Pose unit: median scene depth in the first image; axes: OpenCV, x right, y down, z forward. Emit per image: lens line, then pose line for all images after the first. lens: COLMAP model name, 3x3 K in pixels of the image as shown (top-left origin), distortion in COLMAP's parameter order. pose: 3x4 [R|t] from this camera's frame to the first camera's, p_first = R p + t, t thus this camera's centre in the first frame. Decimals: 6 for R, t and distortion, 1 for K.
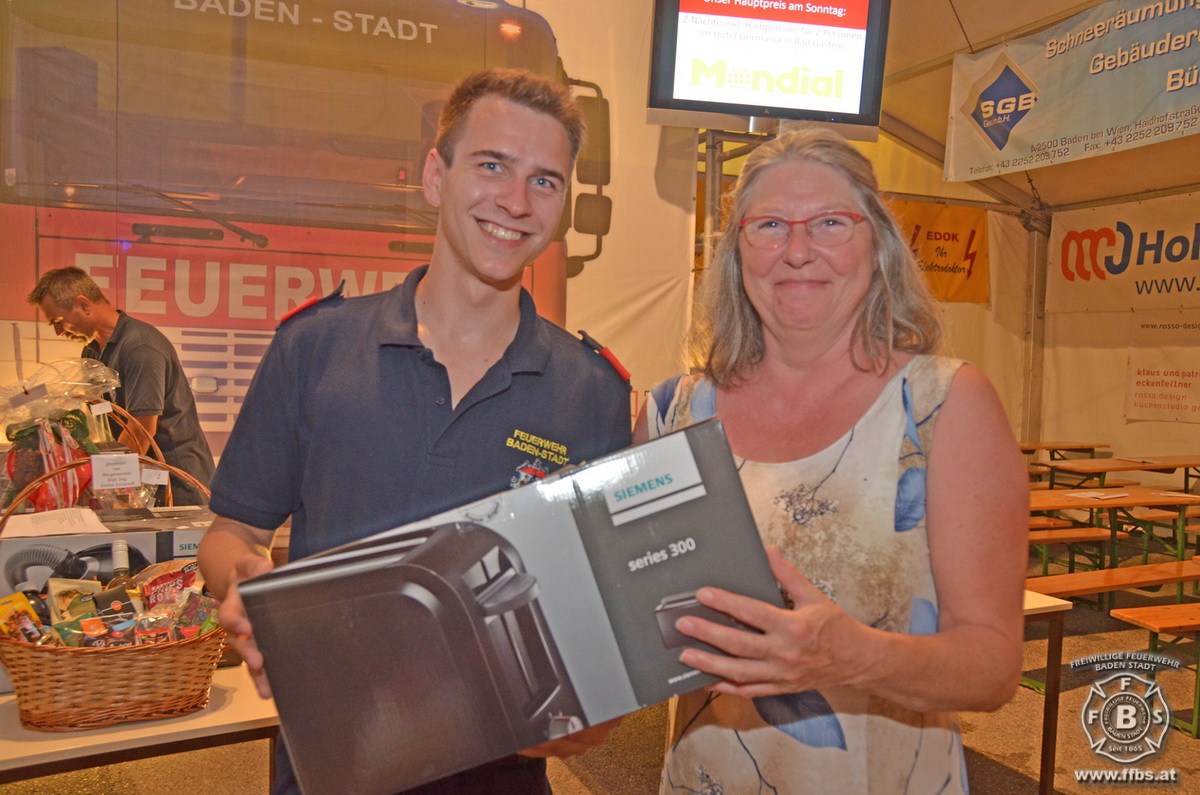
lens RADIAL K [[1027.1, 0, 594.2], [0, 1027.1, 412.2], [0, 0, 1]] dist [-0.075576, 0.014482]
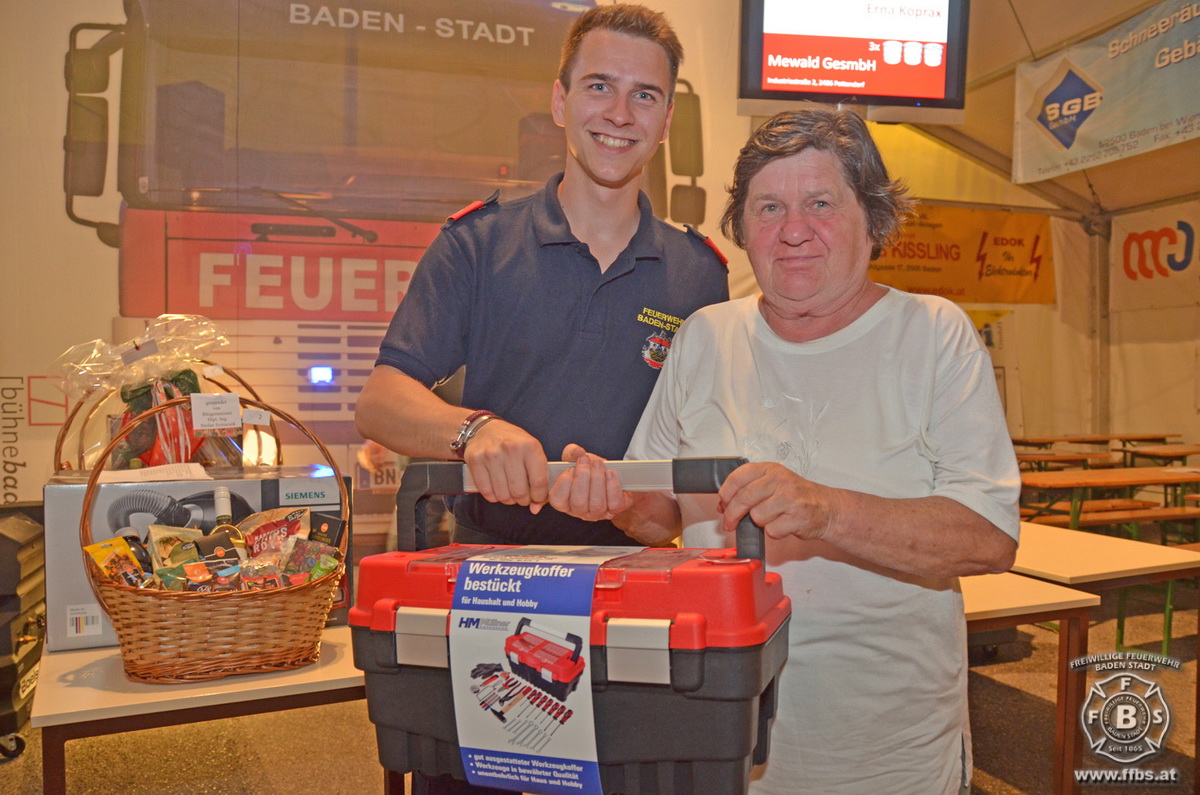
lens RADIAL K [[938.7, 0, 596.7], [0, 938.7, 408.0], [0, 0, 1]] dist [-0.162339, 0.115709]
pose [[0.996233, -0.028772, -0.081801, -0.024924], [0.026286, 0.999164, -0.031309, 0.042000], [0.082633, 0.029041, 0.996157, 0.080143]]
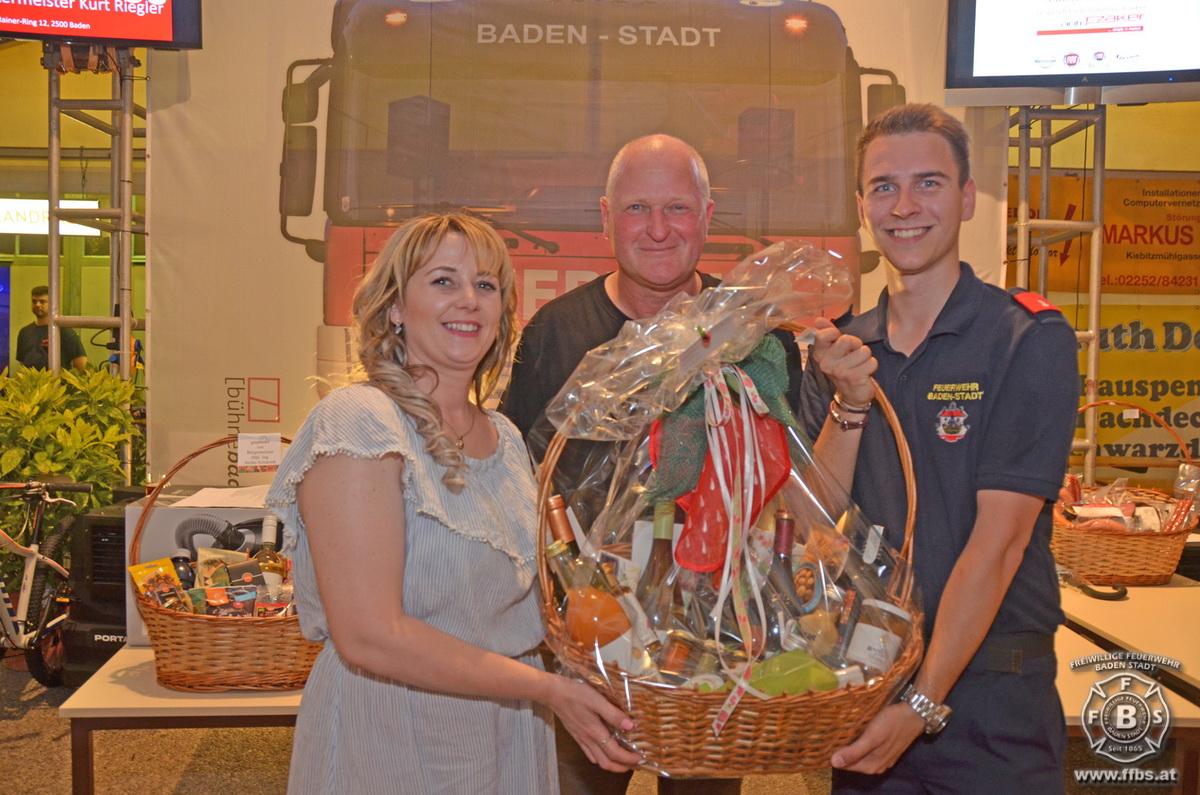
lens RADIAL K [[948.8, 0, 596.8], [0, 948.8, 413.1], [0, 0, 1]] dist [-0.161703, 0.136726]
pose [[0.916579, 0.012765, -0.399649, 0.109979], [-0.015530, 0.999873, -0.003681, 0.007509], [0.399551, 0.009581, 0.916661, 0.113908]]
